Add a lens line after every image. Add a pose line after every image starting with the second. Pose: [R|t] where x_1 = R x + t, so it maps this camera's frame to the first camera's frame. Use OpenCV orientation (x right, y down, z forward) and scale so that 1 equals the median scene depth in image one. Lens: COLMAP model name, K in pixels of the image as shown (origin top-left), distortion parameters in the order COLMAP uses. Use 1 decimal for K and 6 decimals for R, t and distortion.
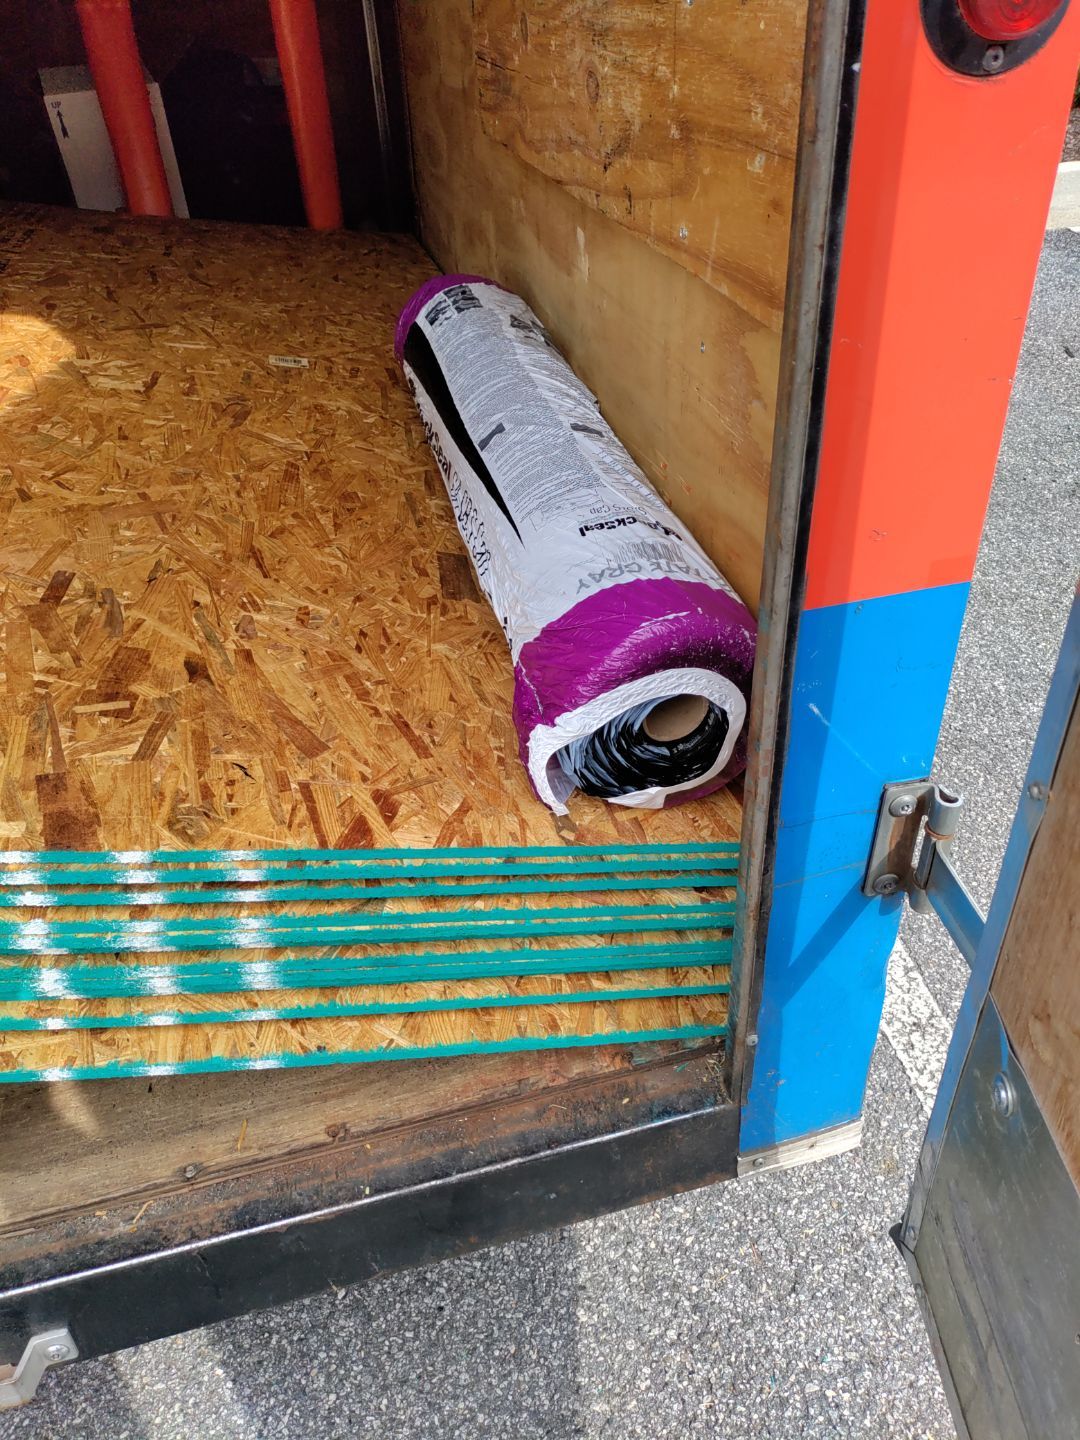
lens RADIAL K [[958.2, 0, 540.0], [0, 958.2, 720.0], [0, 0, 1]] dist [0.039375, -0.060955]
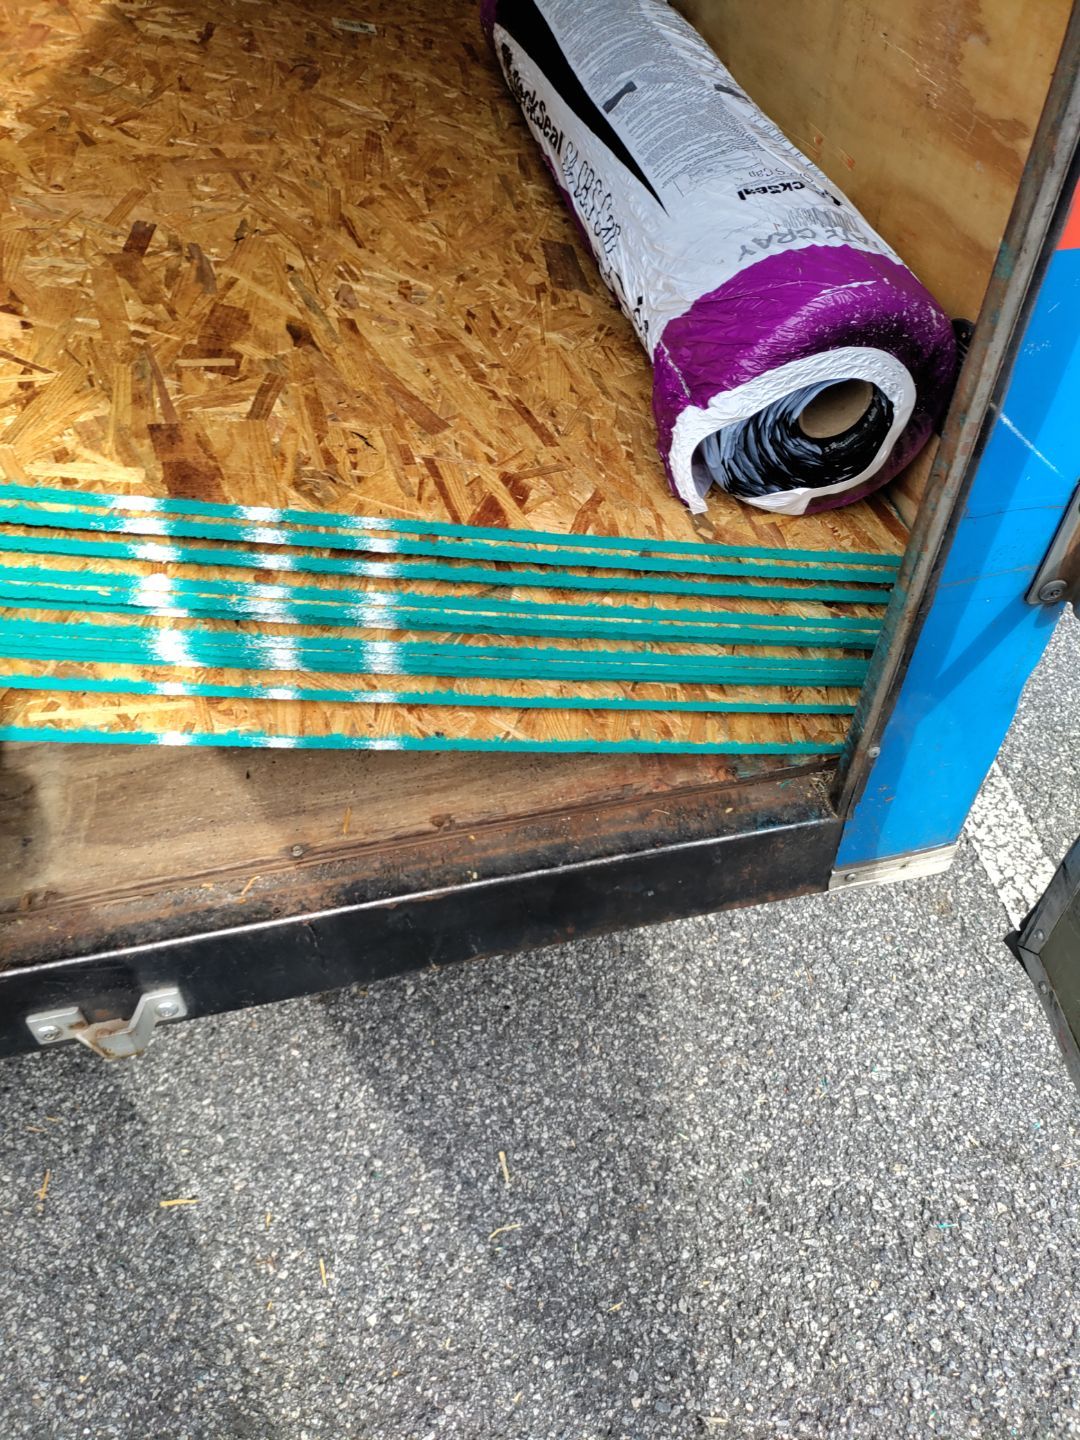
lens RADIAL K [[971.7, 0, 546.9], [0, 971.7, 690.3], [0, 0, 1]] dist [0.072708, -0.165845]
pose [[0.998166, 0.058720, 0.014688, -0.122785], [-0.060421, 0.981095, 0.183855, 0.097786], [-0.003614, -0.184406, 0.982844, 0.027119]]
